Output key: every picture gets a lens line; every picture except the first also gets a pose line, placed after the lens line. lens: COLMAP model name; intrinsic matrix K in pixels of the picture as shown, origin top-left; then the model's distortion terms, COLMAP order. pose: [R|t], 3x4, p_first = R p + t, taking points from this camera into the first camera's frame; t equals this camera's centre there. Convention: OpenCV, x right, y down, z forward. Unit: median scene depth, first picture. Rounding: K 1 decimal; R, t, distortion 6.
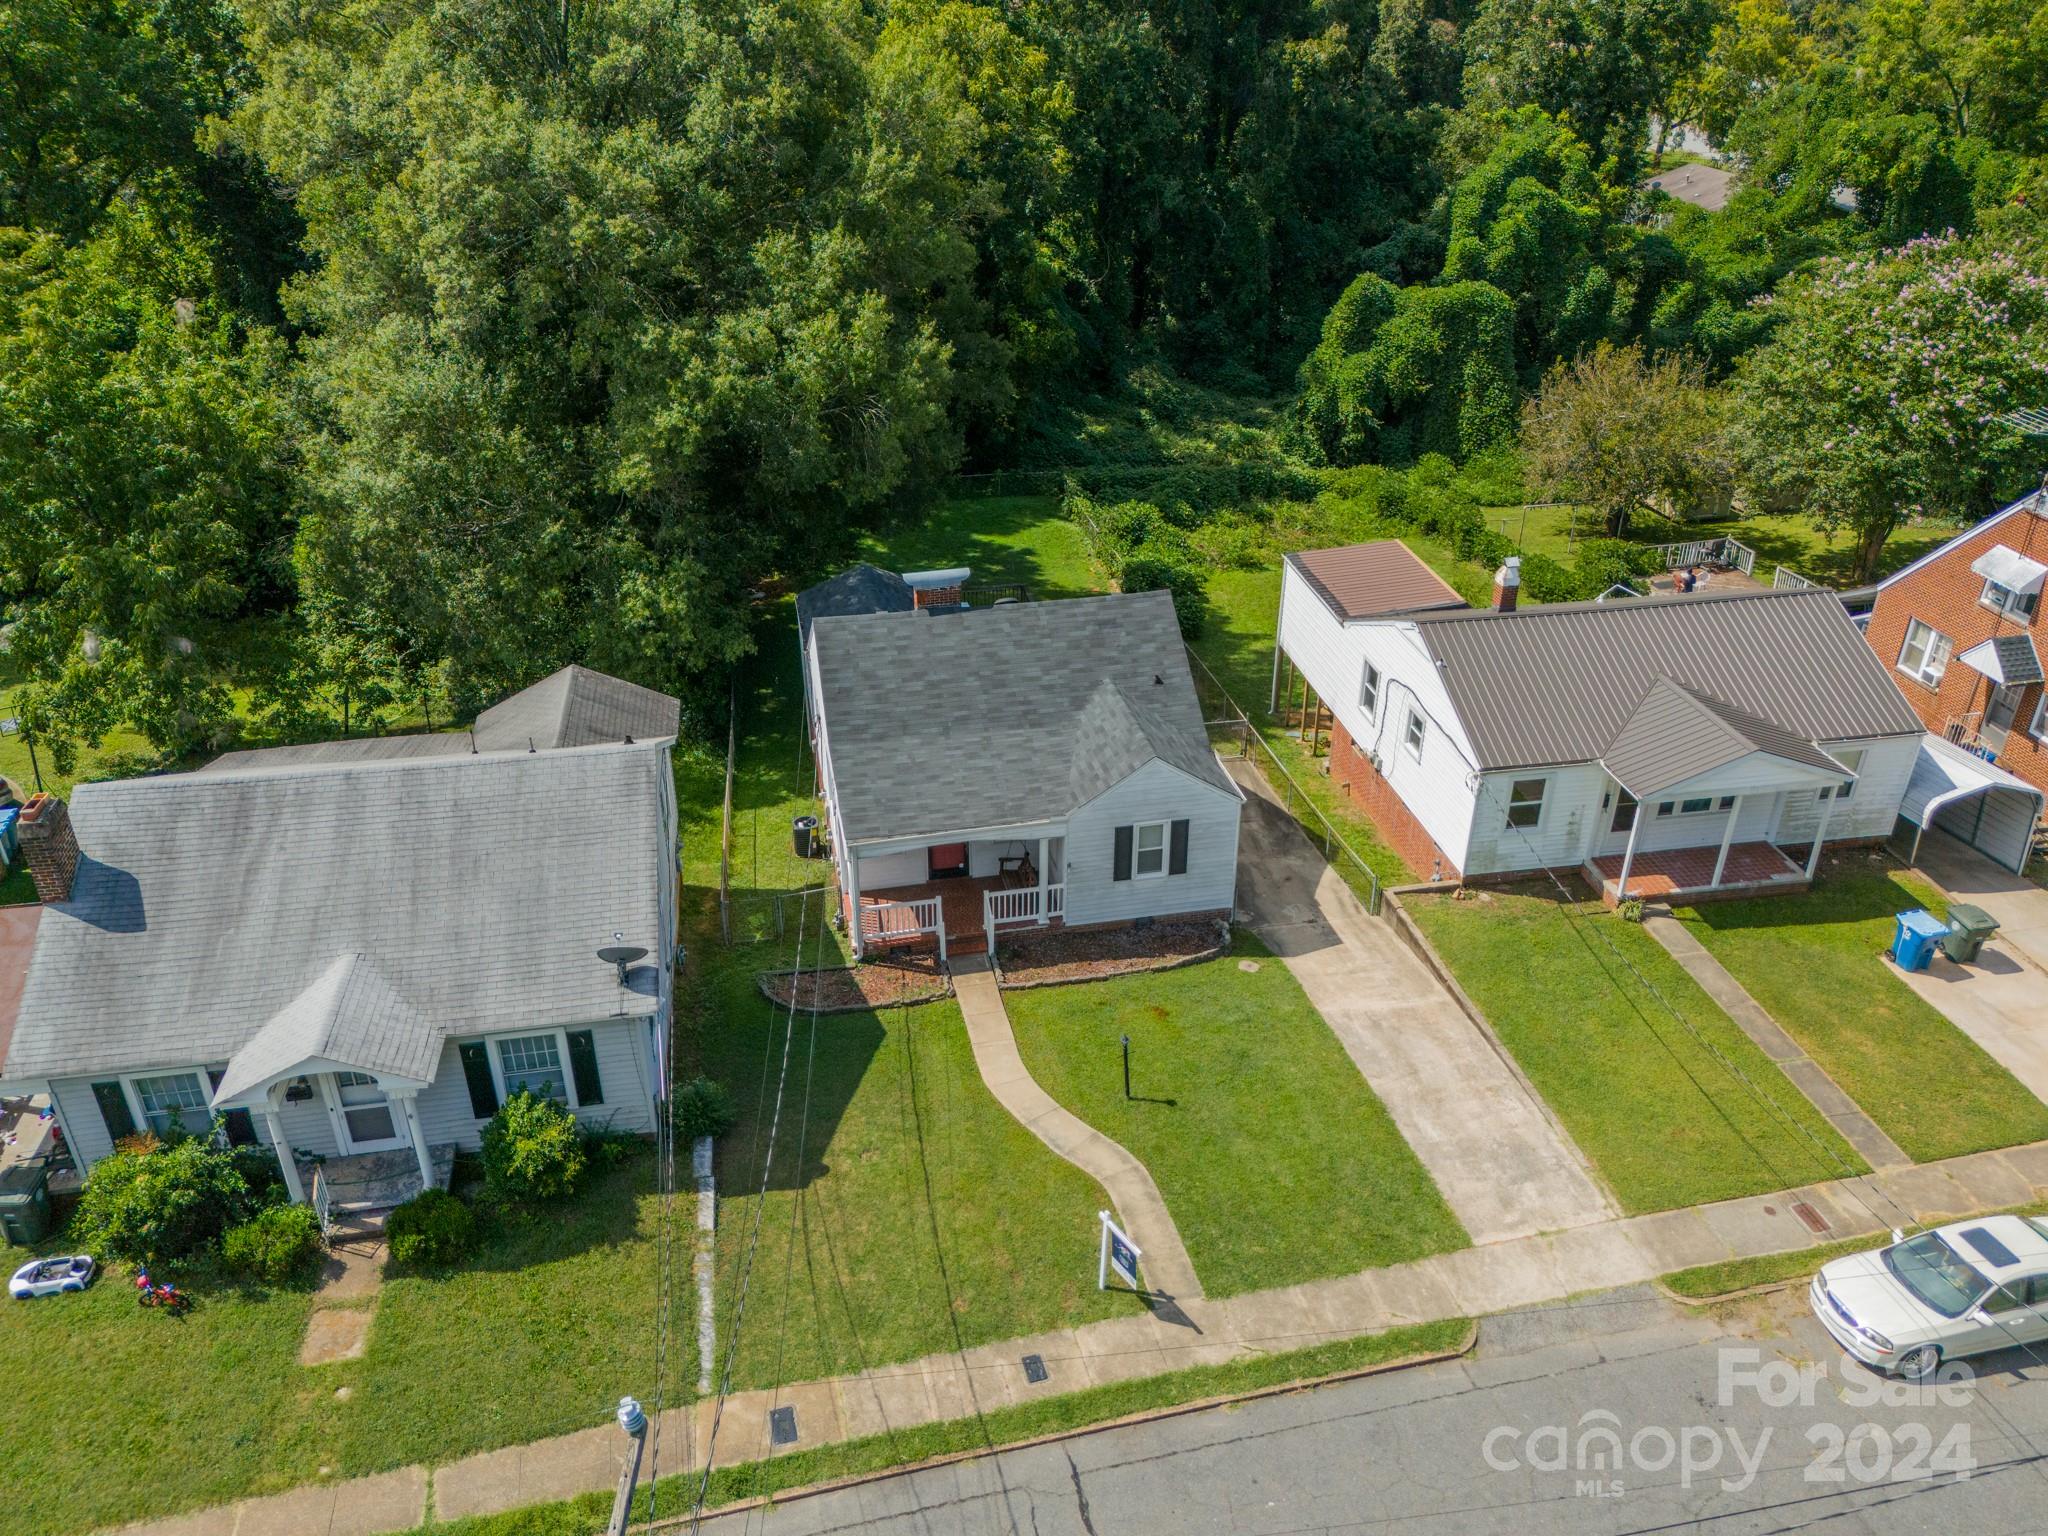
lens RADIAL K [[1499.2, 0, 1025.1], [0, 1499.2, 759.1], [0, 0, 1]] dist [0.055407, -0.041430]
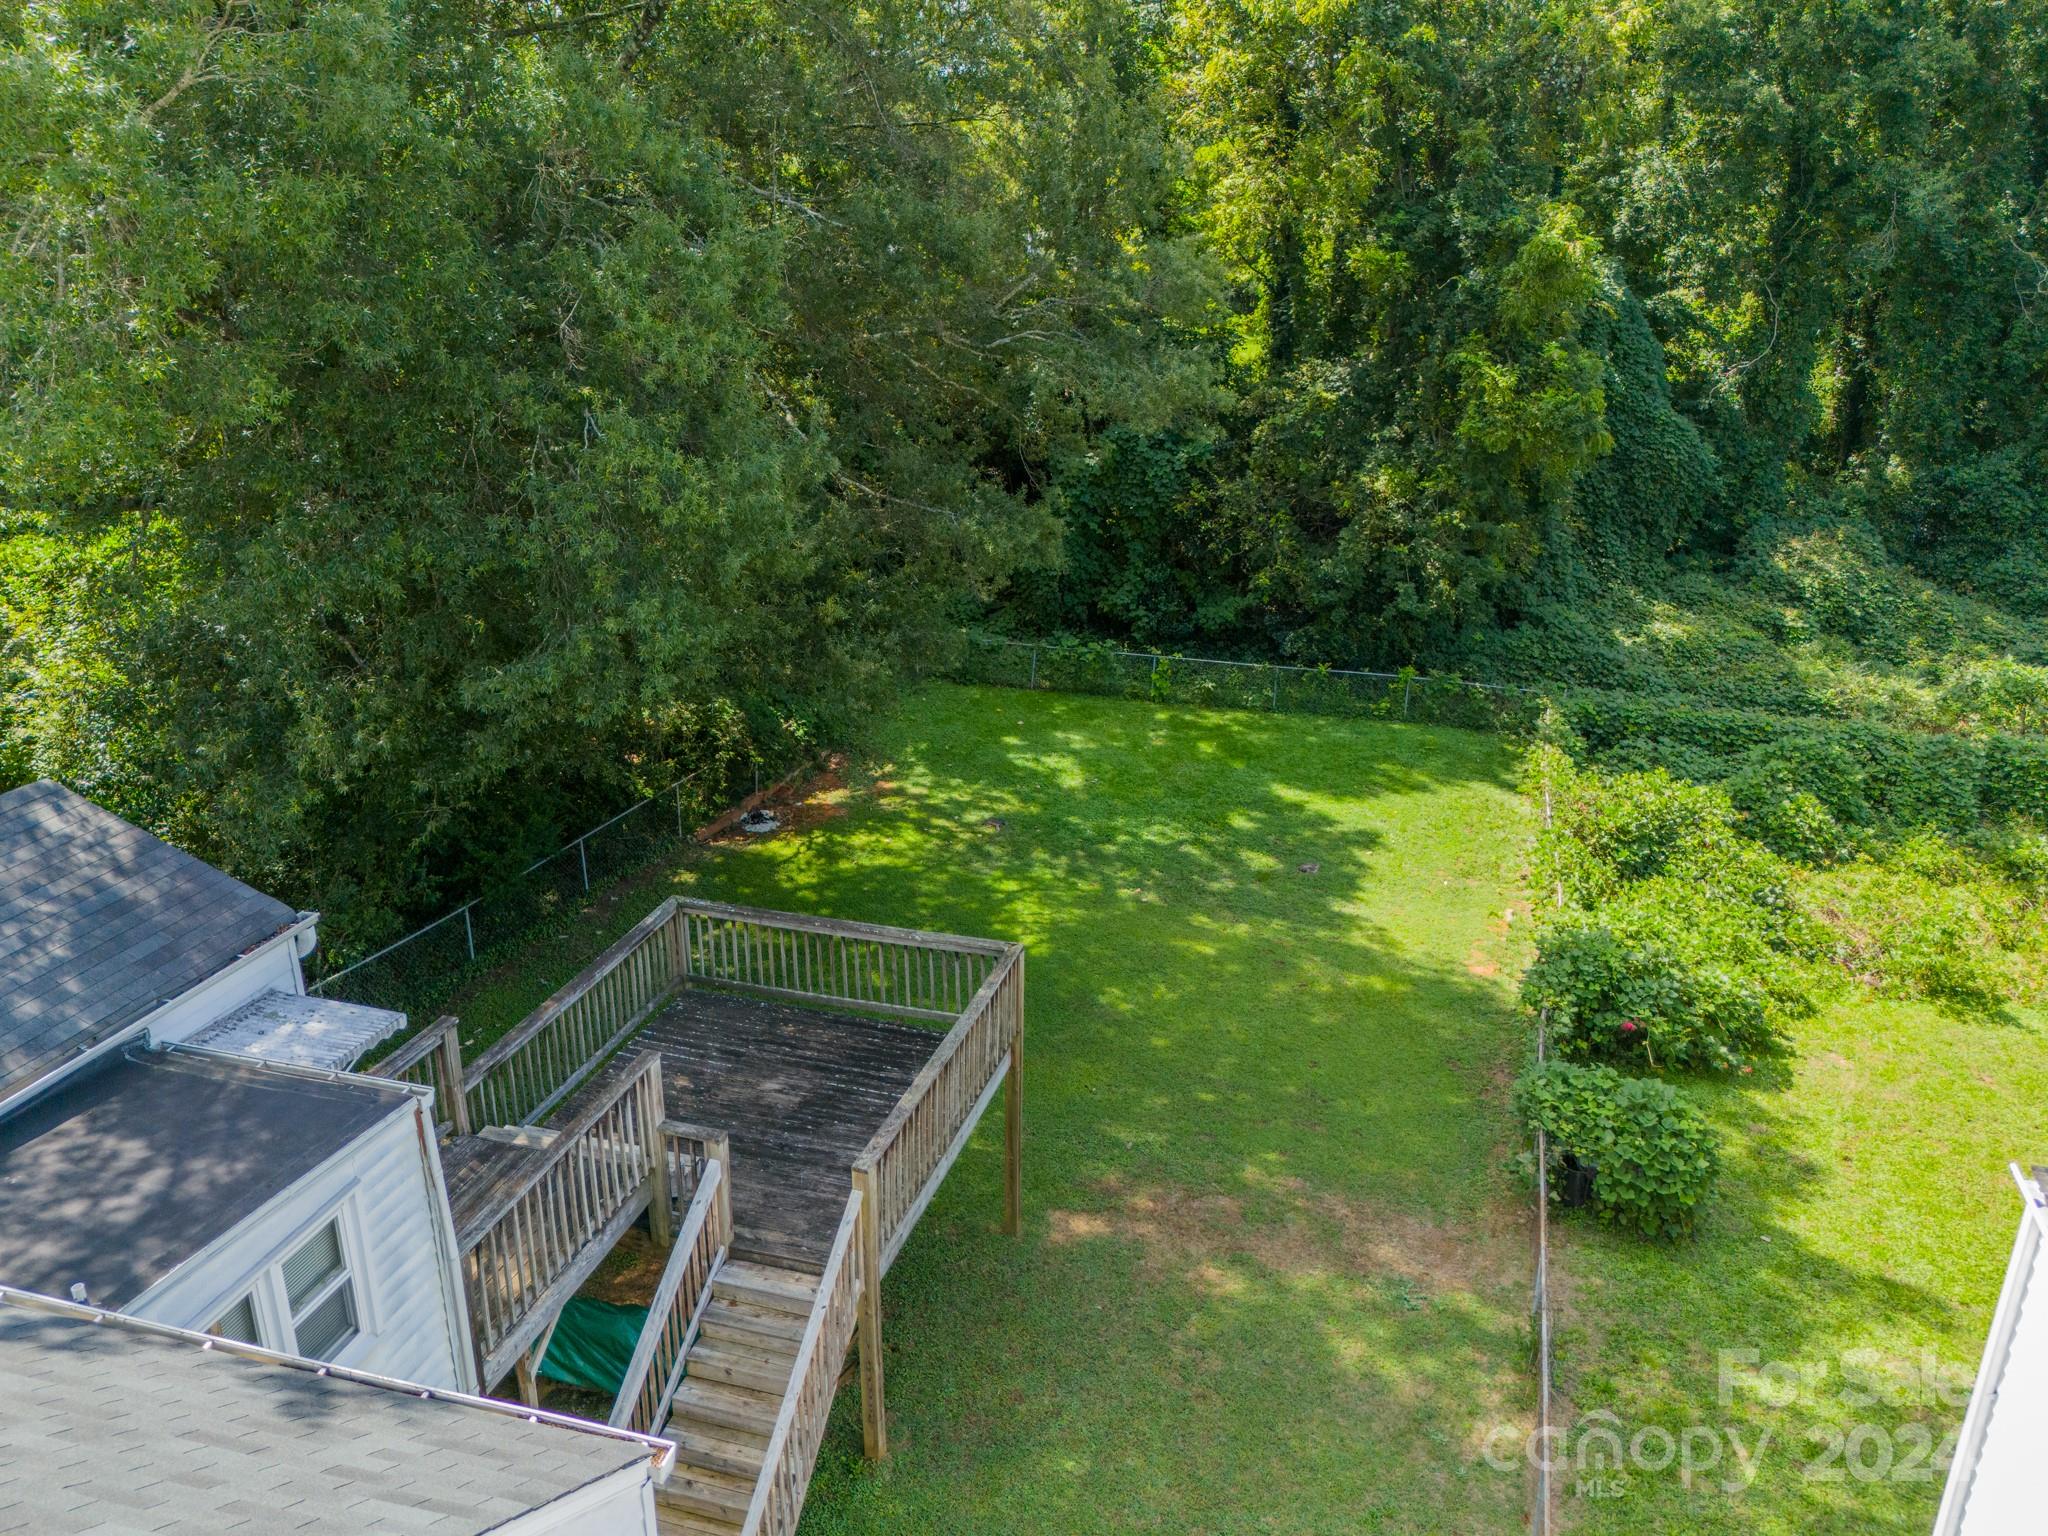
lens RADIAL K [[1499.2, 0, 1012.8], [0, 1499.2, 758.8], [0, 0, 1]] dist [0.055407, -0.041430]
pose [[0.882339, 0.165749, -0.440460, 0.194293], [-0.228436, 0.969114, -0.092923, -0.189960], [0.411454, 0.182607, 0.892950, 1.095320]]
